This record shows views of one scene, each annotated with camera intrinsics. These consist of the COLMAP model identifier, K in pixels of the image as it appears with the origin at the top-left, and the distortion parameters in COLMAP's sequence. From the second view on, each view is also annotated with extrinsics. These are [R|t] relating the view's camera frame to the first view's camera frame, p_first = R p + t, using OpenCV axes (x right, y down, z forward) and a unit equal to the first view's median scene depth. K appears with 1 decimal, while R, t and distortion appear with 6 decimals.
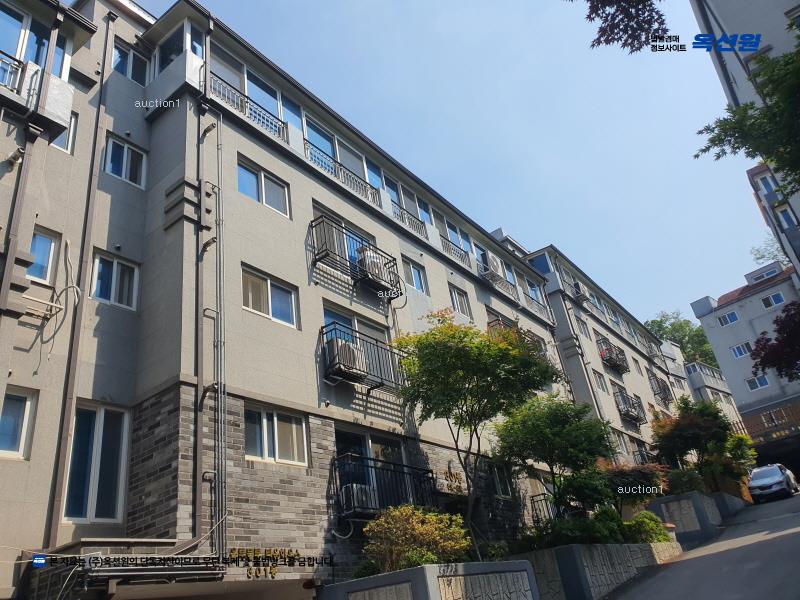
lens RADIAL K [[610.1, 0, 397.9], [0, 610.1, 299.4], [0, 0, 1]] dist [0.008196, 0.016816]
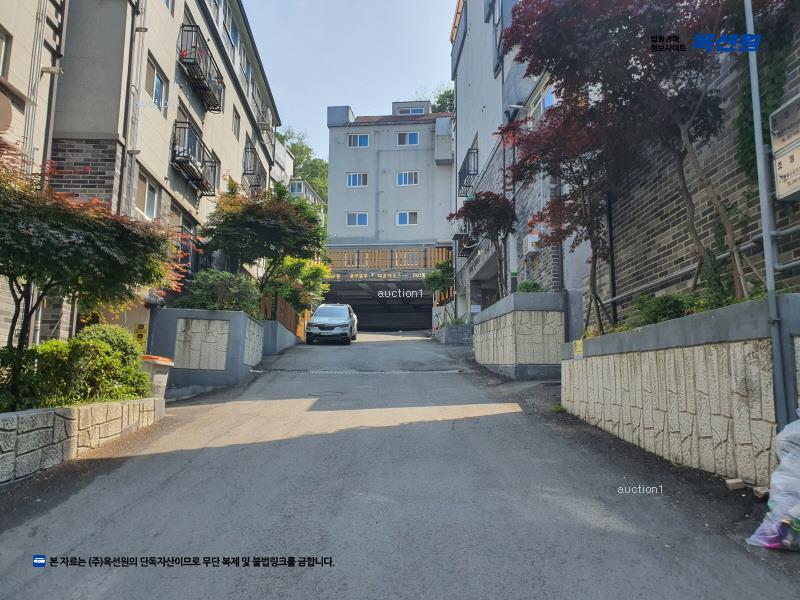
lens RADIAL K [[610.1, 0, 406.0], [0, 610.1, 294.3], [0, 0, 1]] dist [0.008196, 0.016816]
pose [[0.747406, 0.244836, 0.617607, 0.179851], [-0.412890, 0.899470, 0.143091, 0.112975], [-0.520486, -0.361951, 0.773360, 0.355911]]
